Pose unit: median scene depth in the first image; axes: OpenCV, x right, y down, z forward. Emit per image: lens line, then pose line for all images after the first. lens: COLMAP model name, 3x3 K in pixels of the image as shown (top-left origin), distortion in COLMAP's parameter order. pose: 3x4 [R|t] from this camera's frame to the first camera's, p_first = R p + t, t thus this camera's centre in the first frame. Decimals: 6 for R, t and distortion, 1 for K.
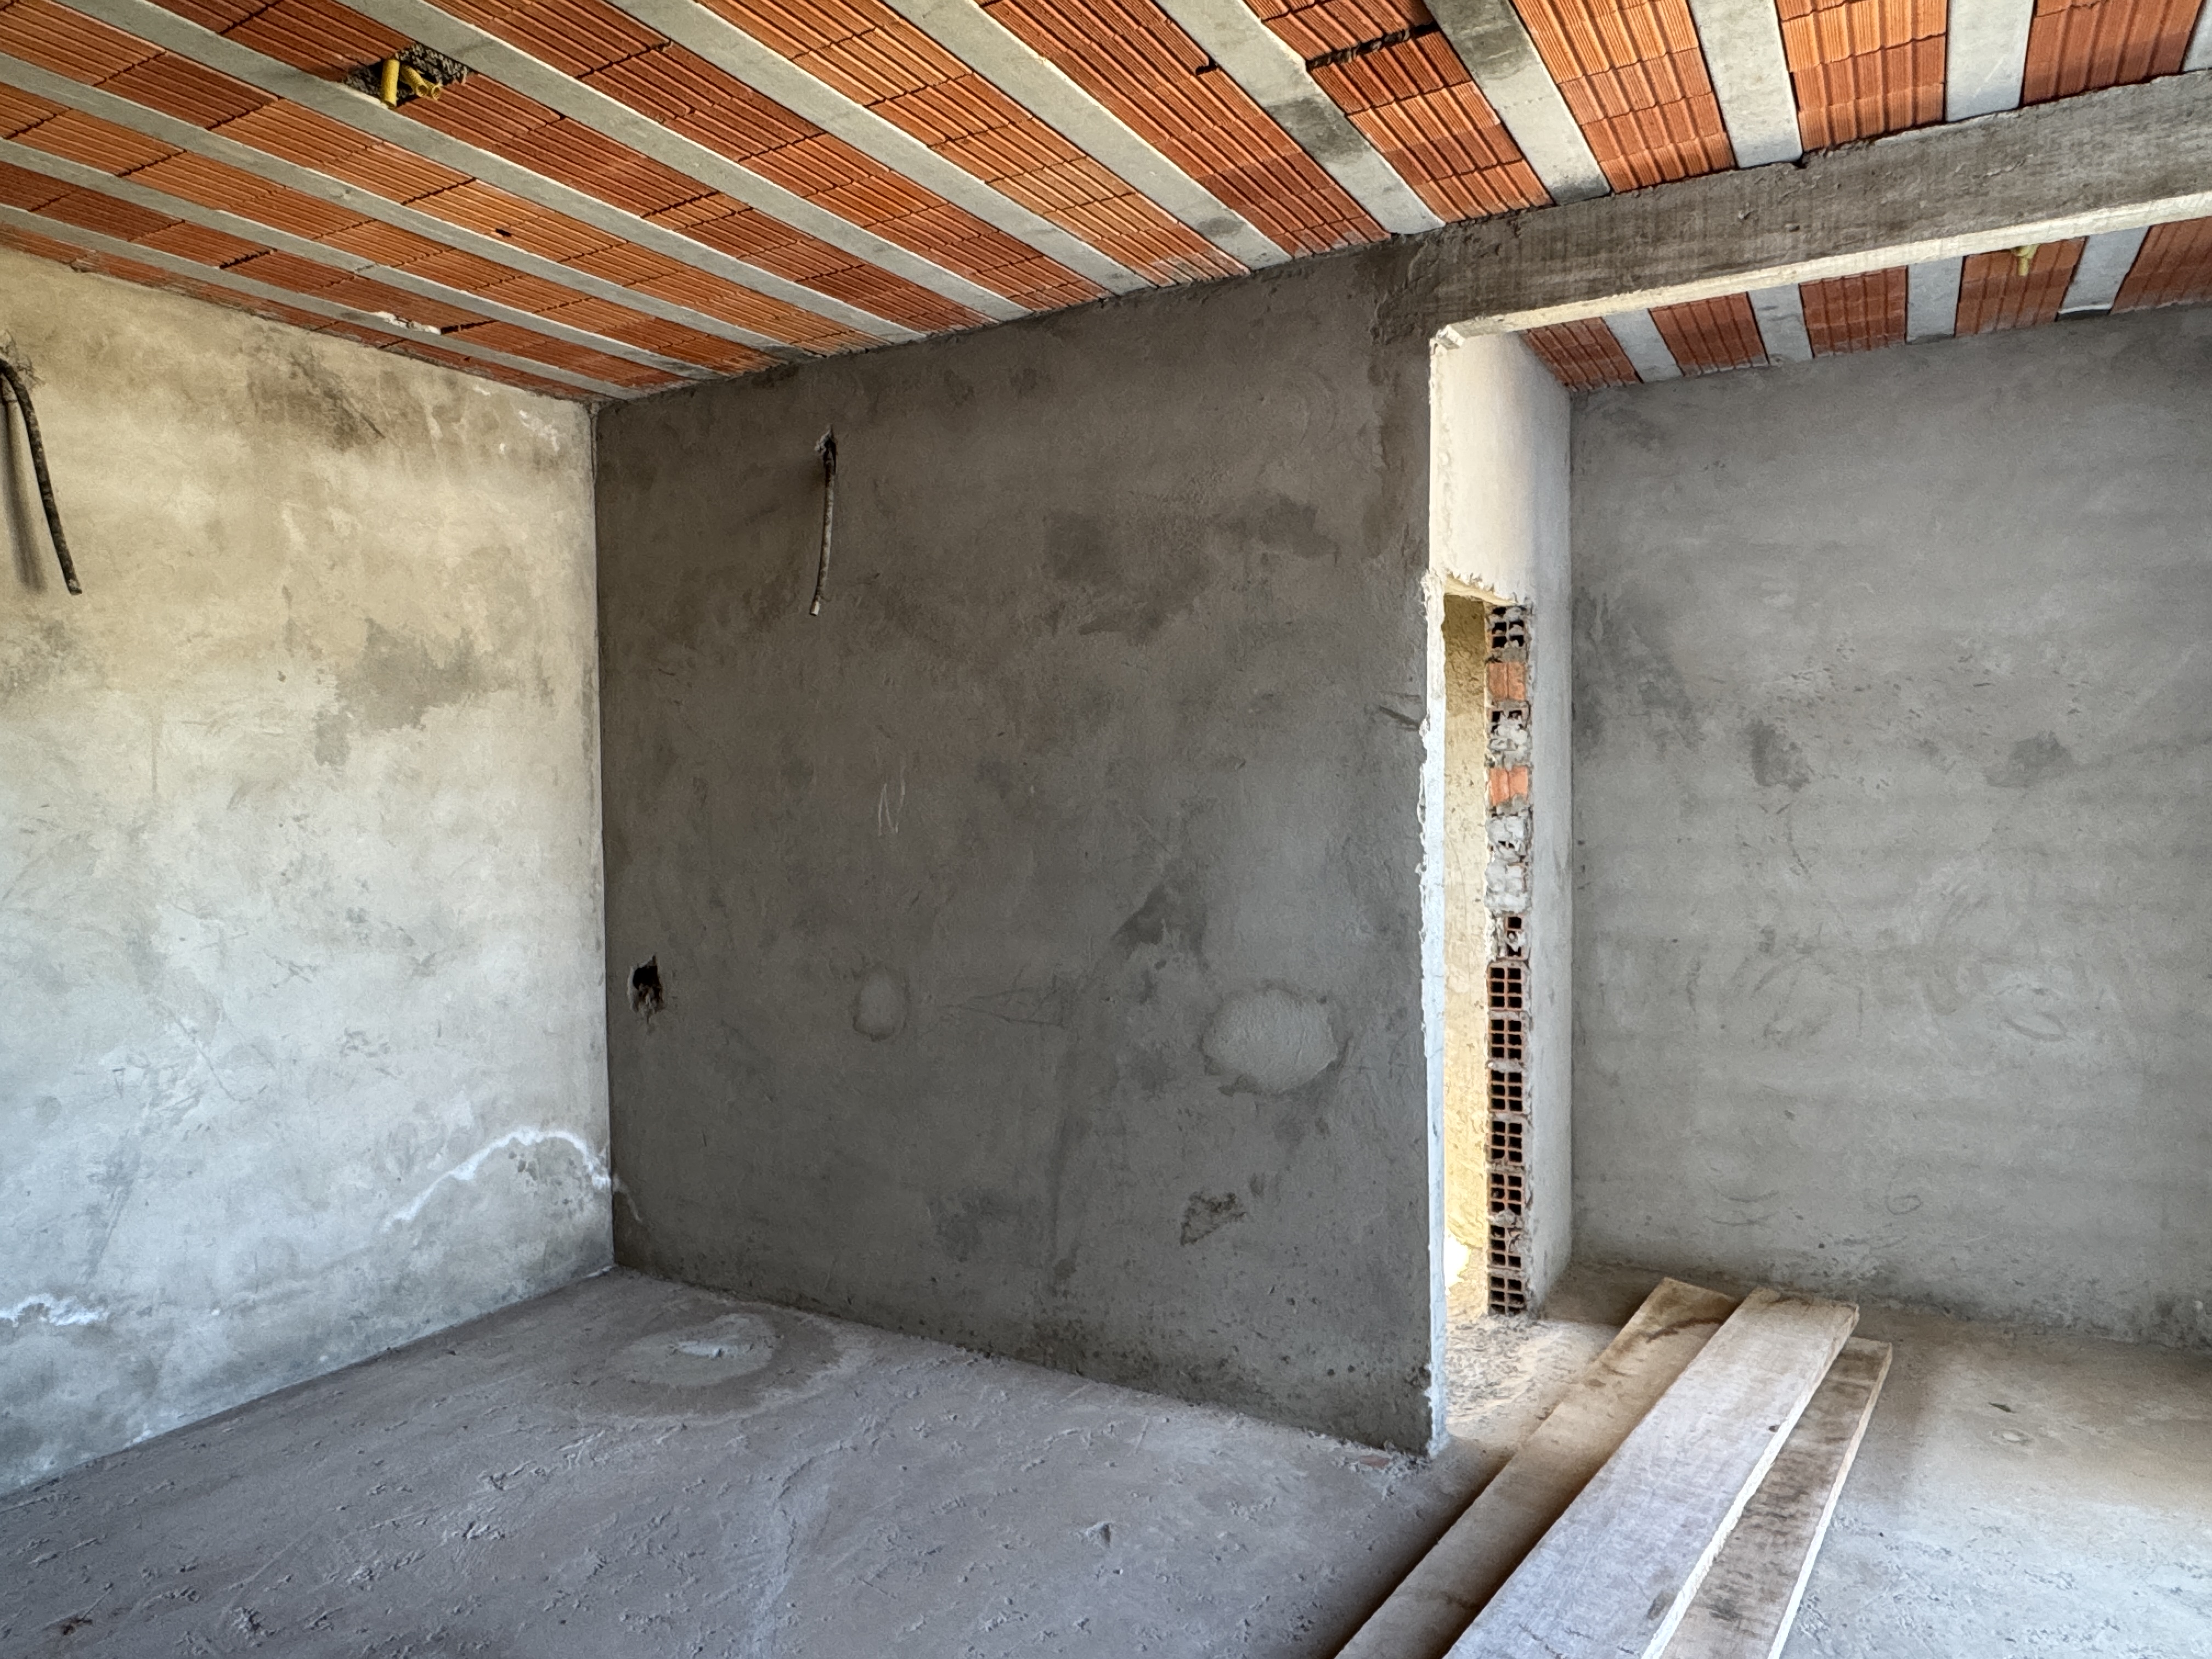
lens RADIAL K [[1421.9, 0, 1102.2], [0, 1421.9, 829.8], [0, 0, 1]] dist [0.007058, 0.000678]
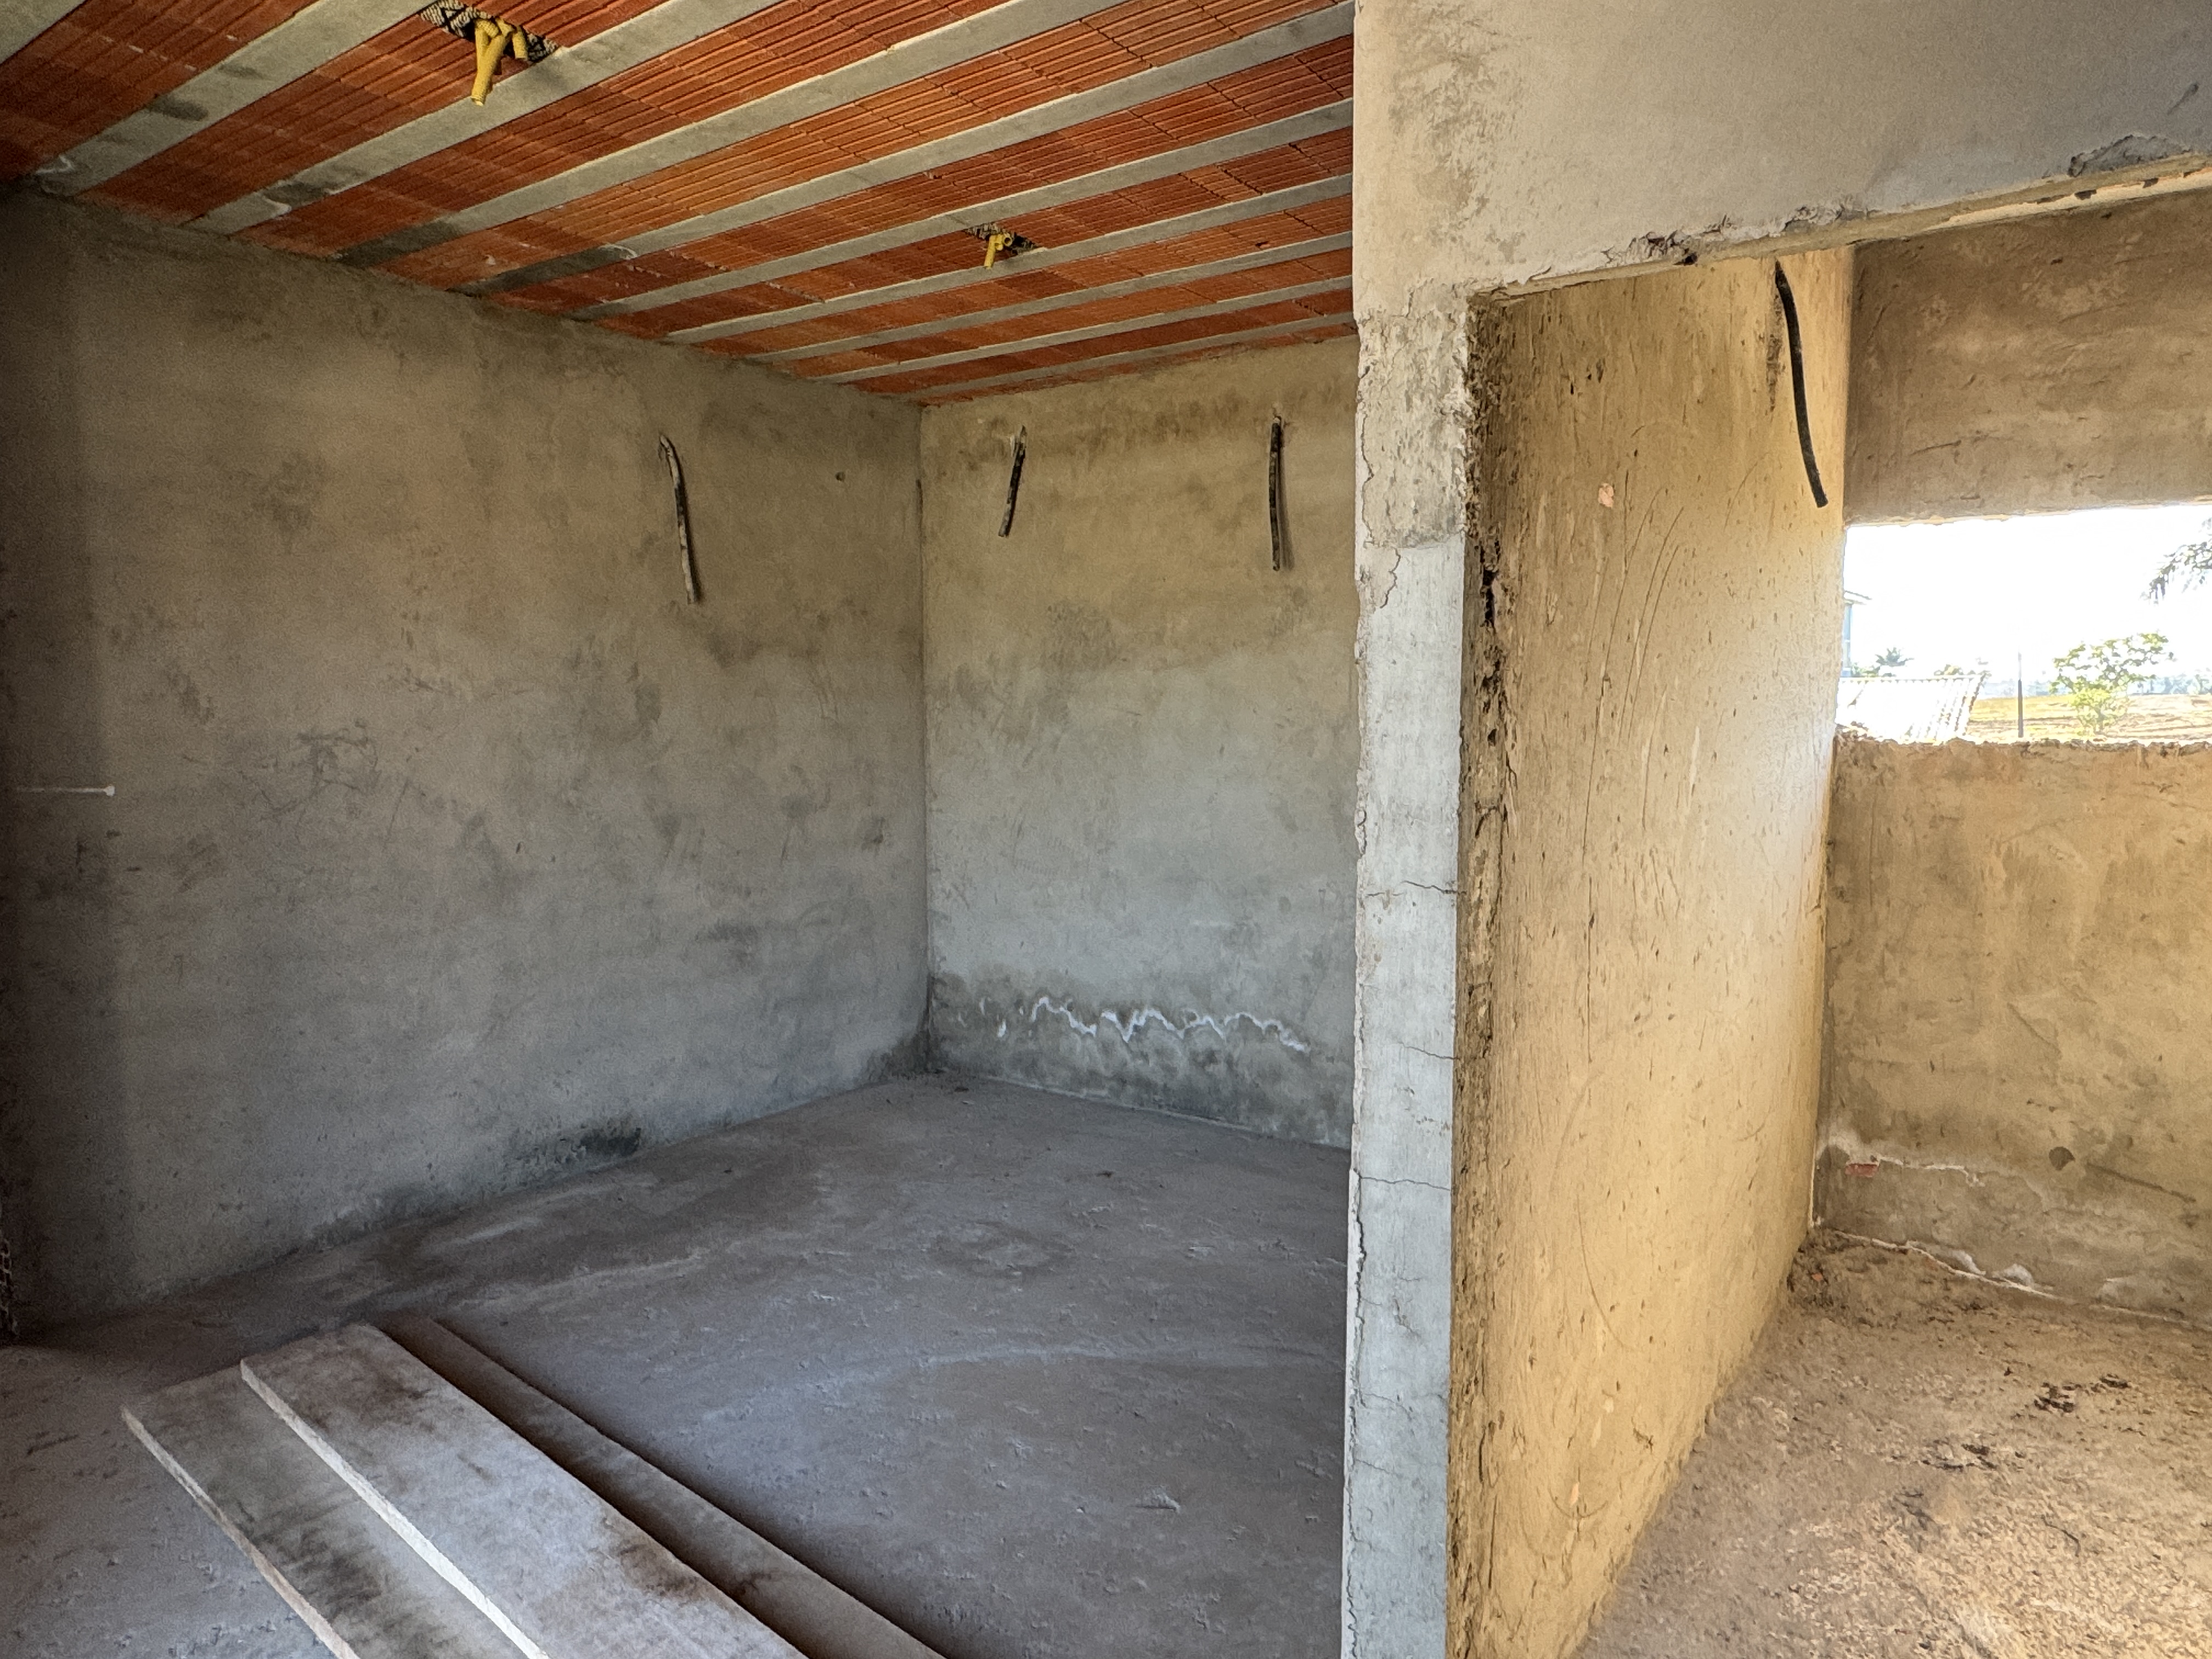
lens RADIAL K [[1421.9, 0, 1101.7], [0, 1421.9, 831.7], [0, 0, 1]] dist [0.007058, 0.000678]
pose [[-0.088690, 0.099209, -0.991106, 0.794796], [-0.025666, 0.994469, 0.101842, -0.036080], [0.995729, 0.034470, -0.085653, 0.918127]]
